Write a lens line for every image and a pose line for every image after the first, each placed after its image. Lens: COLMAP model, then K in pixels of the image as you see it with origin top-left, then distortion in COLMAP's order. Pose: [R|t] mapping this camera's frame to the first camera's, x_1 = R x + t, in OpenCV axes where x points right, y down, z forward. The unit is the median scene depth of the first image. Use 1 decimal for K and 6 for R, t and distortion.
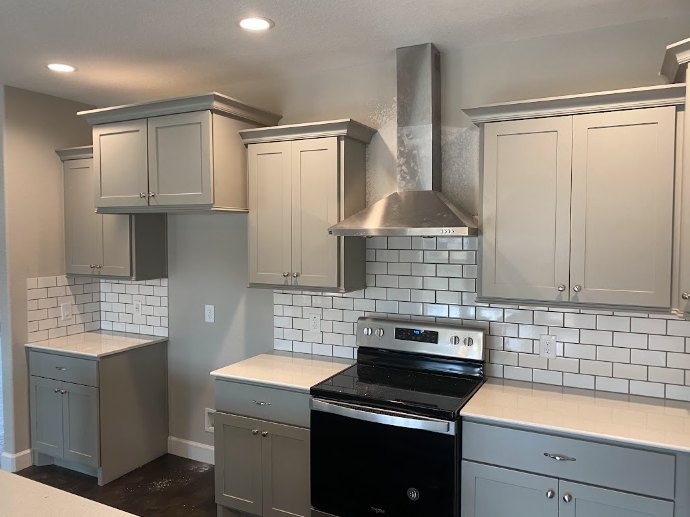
lens RADIAL K [[552.5, 0, 344.4], [0, 552.5, 256.2], [0, 0, 1]] dist [0.056362, -0.057072]
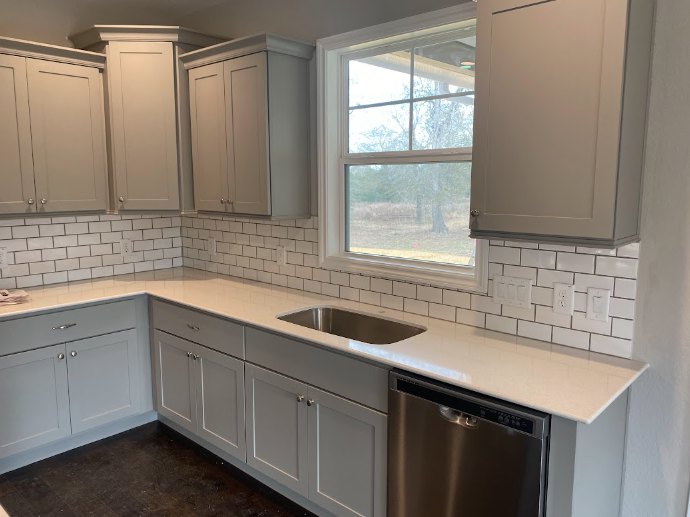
lens RADIAL K [[552.5, 0, 344.4], [0, 552.5, 256.2], [0, 0, 1]] dist [0.056362, -0.057072]
pose [[0.255144, -0.129835, 0.958146, -0.514663], [0.055648, 0.991273, 0.119505, 0.055835], [-0.965300, 0.022828, 0.260142, 0.013662]]
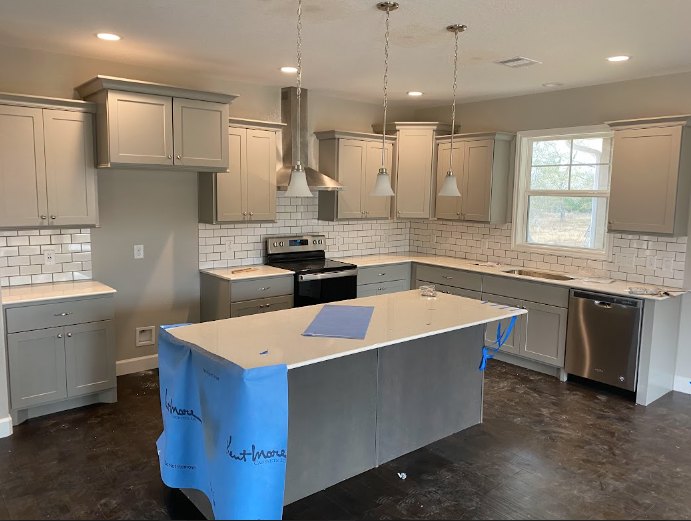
lens RADIAL K [[549.5, 0, 345.5], [0, 549.5, 260.5], [0, 0, 1]] dist [0.089988, -0.101828]
pose [[0.373716, -0.106625, 0.921394, -1.533785], [0.035301, 0.994286, 0.100743, 0.018144], [-0.926871, -0.005123, 0.375344, 0.134889]]
